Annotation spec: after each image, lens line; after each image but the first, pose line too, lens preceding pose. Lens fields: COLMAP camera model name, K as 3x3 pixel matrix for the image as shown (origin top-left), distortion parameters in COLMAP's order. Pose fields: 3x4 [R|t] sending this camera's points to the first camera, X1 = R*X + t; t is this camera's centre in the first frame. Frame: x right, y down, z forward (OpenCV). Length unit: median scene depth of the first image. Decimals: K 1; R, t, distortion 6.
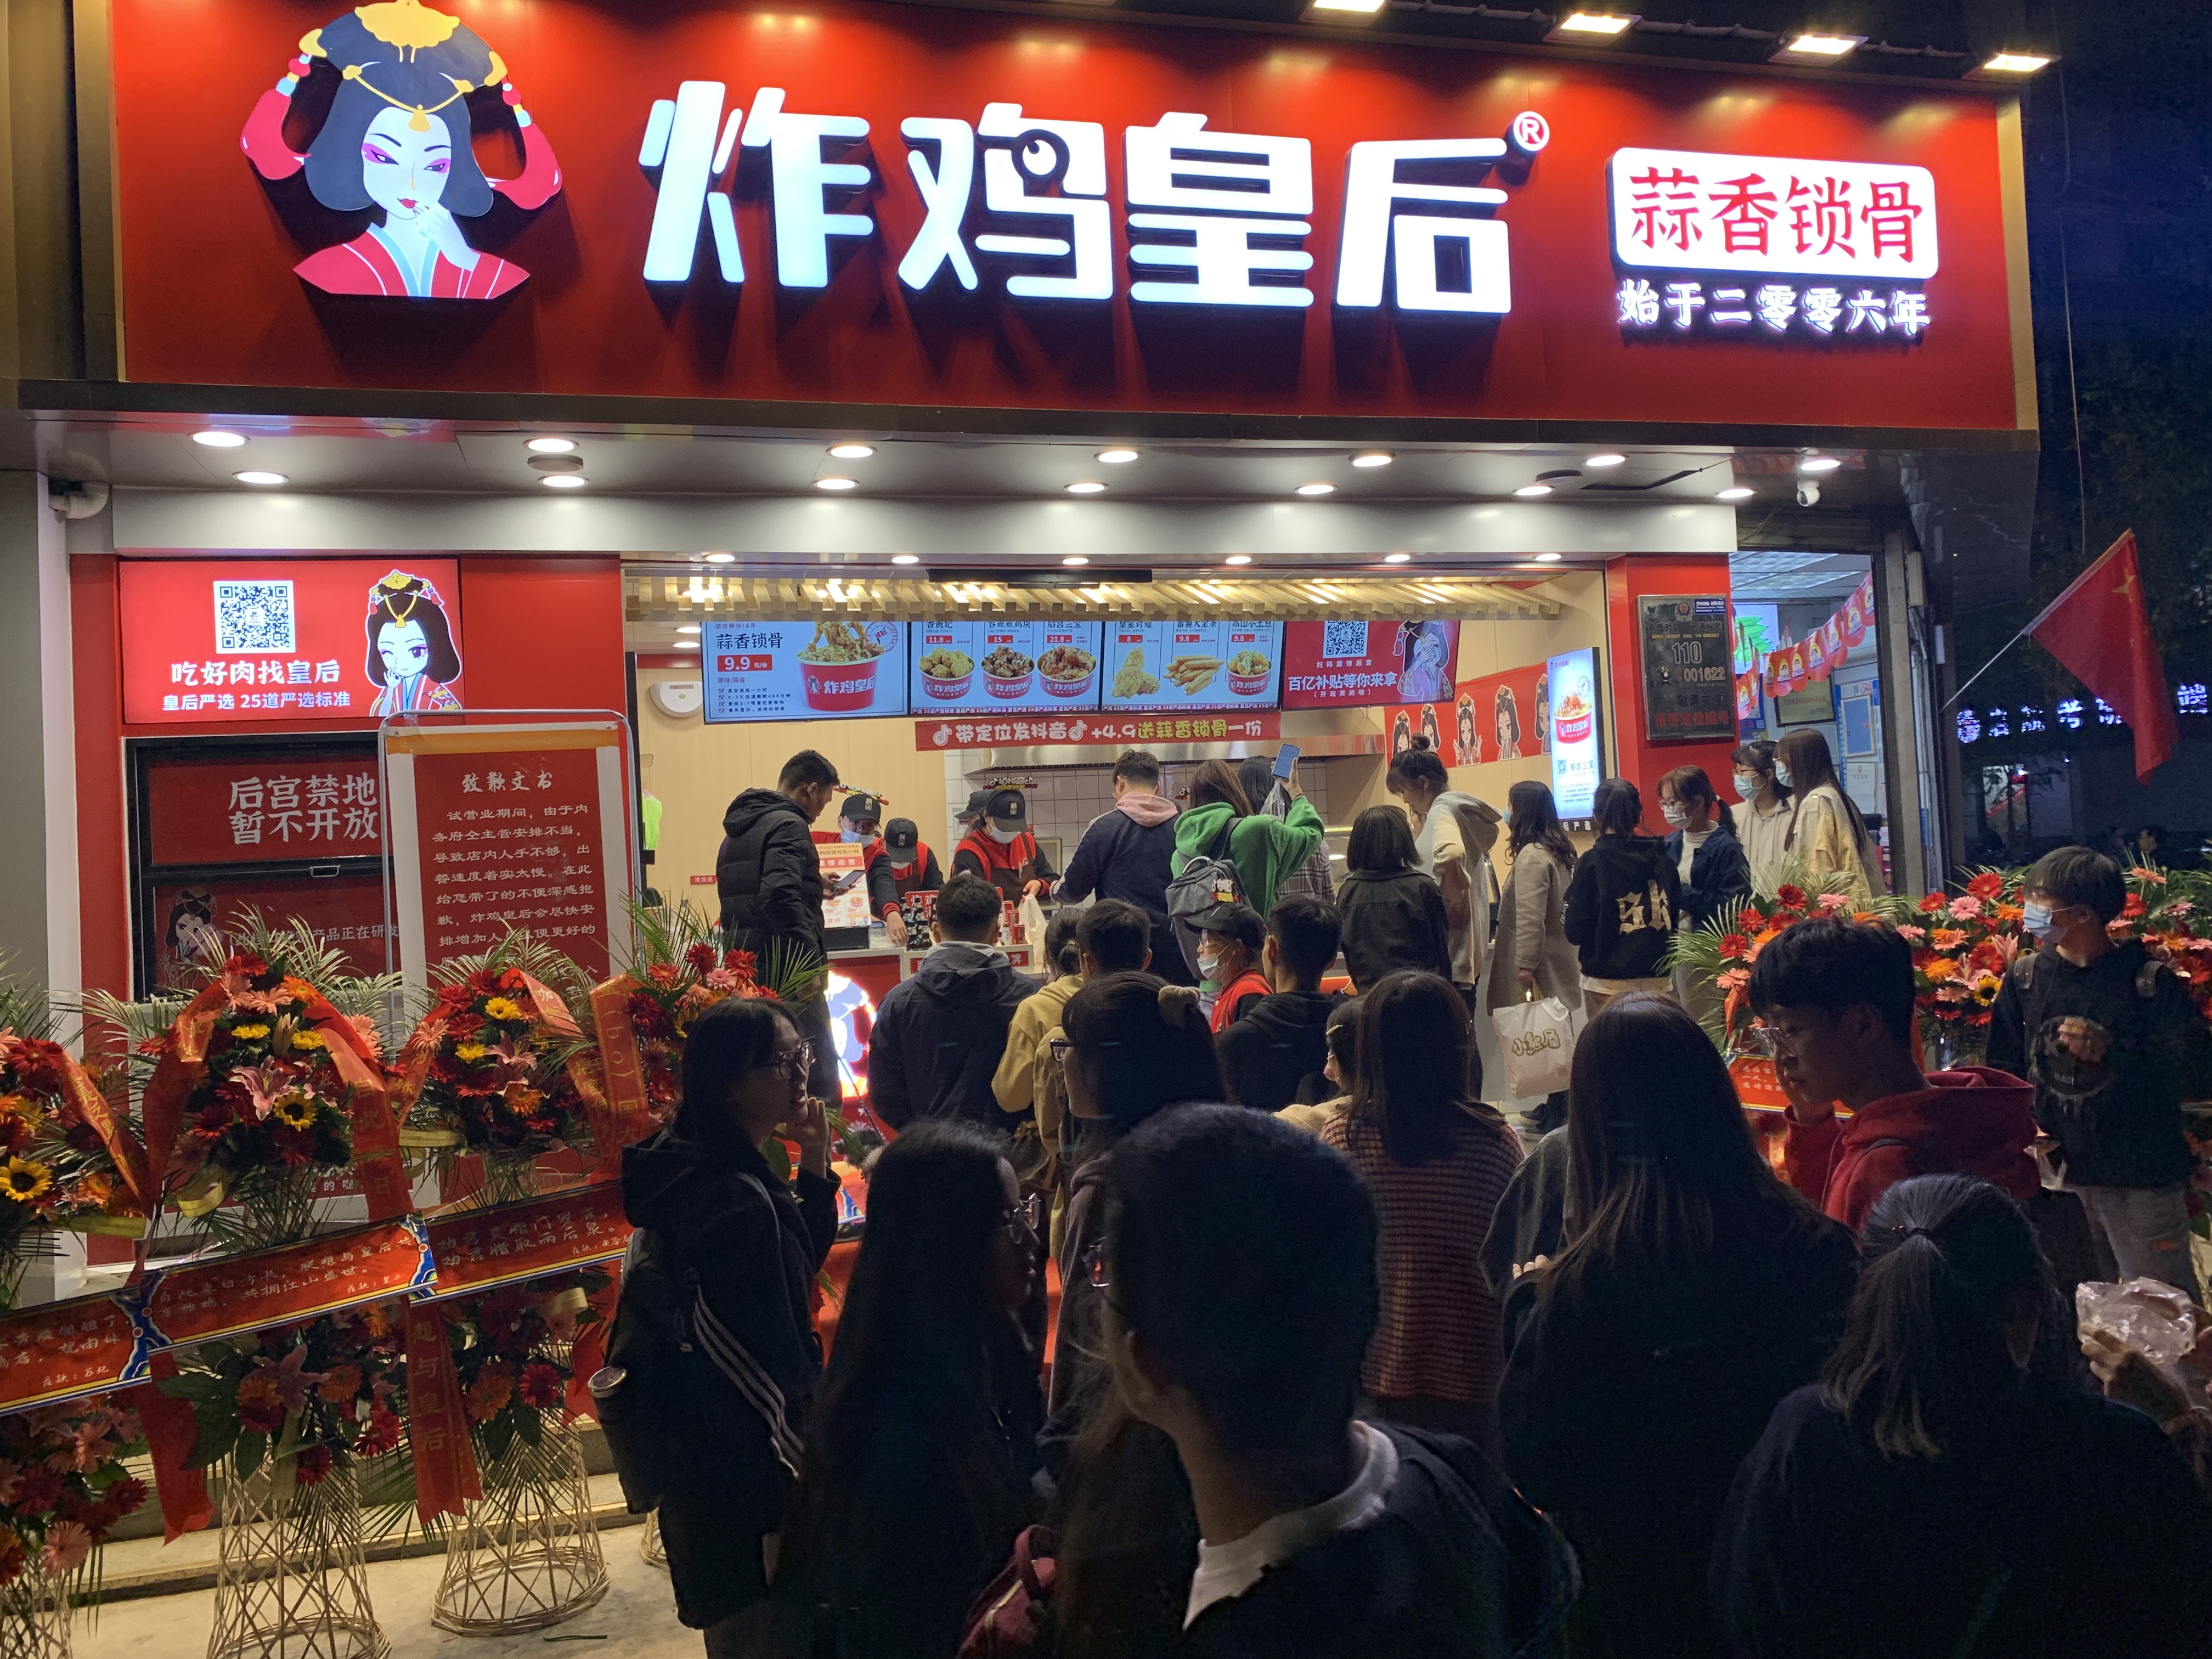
lens RADIAL K [[1726.8, 0, 1106.0], [0, 1726.8, 829.5], [0, 0, 1]] dist [0.057327, -0.062703]
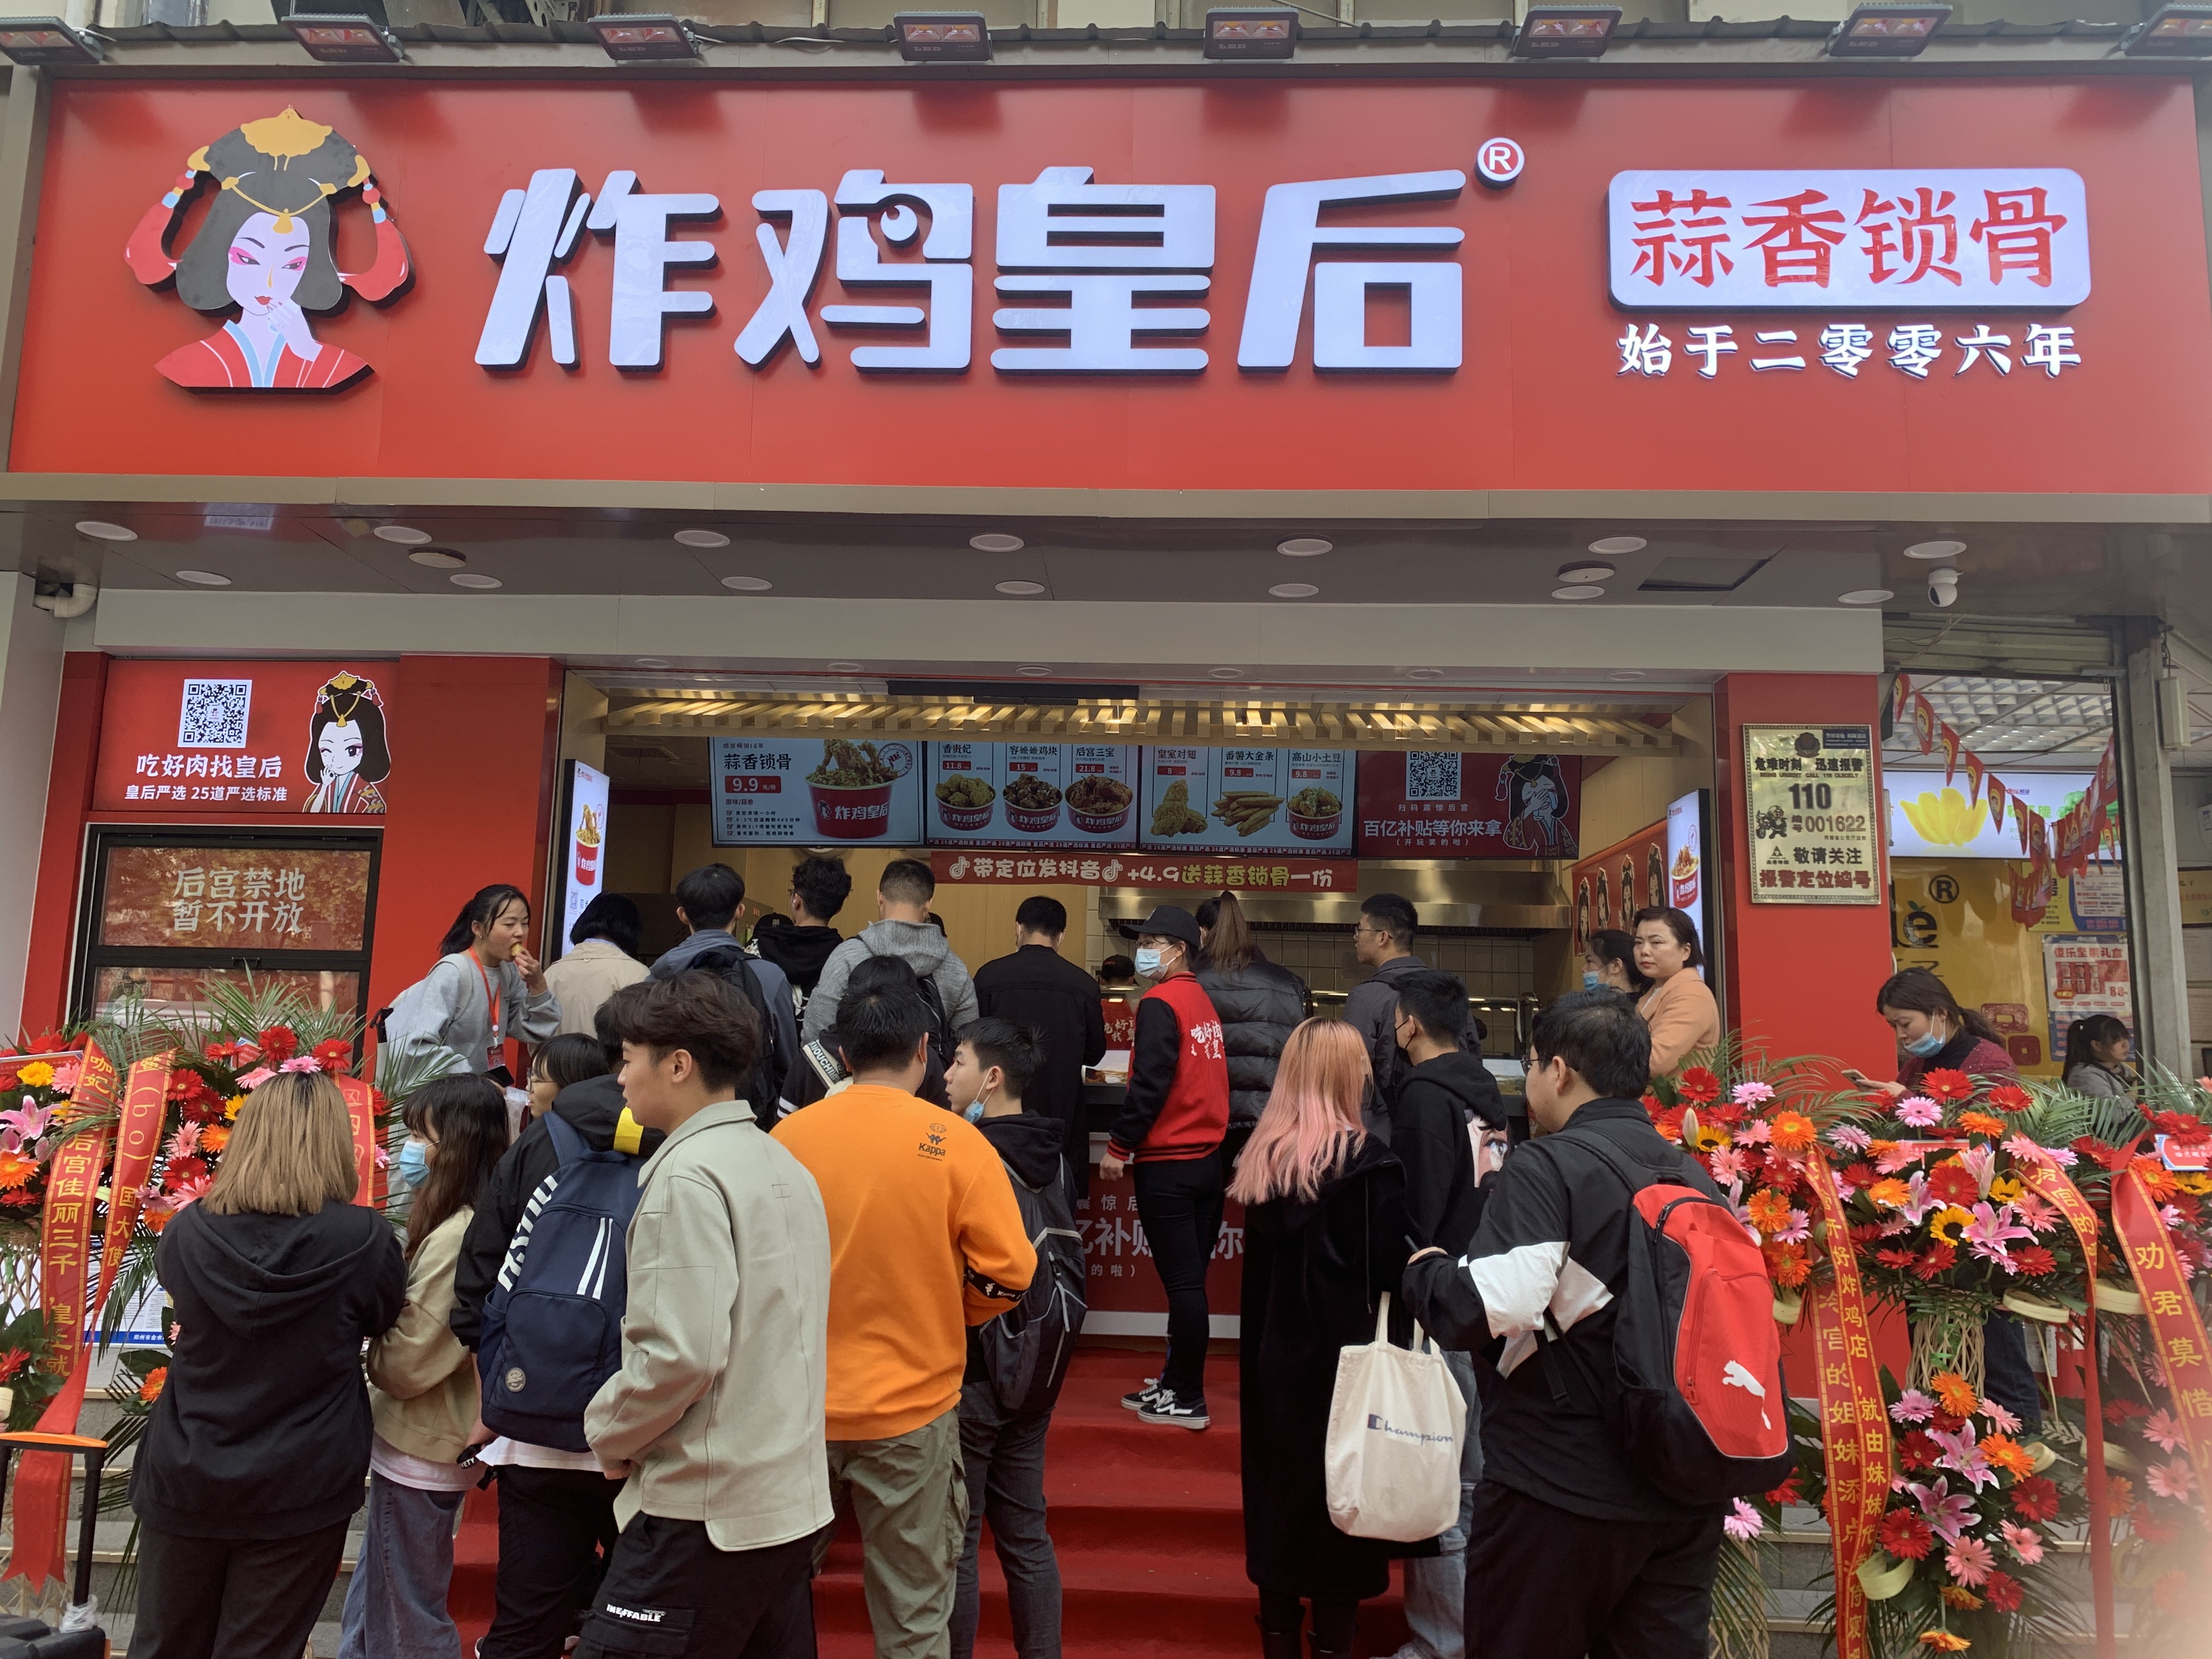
lens RADIAL K [[1726.8, 0, 1106.0], [0, 1726.8, 829.5], [0, 0, 1]] dist [0.057327, -0.062703]
pose [[0.949261, 0.026738, -0.313352, 0.338721], [-0.064108, 0.991910, -0.109570, 0.026349], [0.307887, 0.124099, 0.943295, 0.186827]]
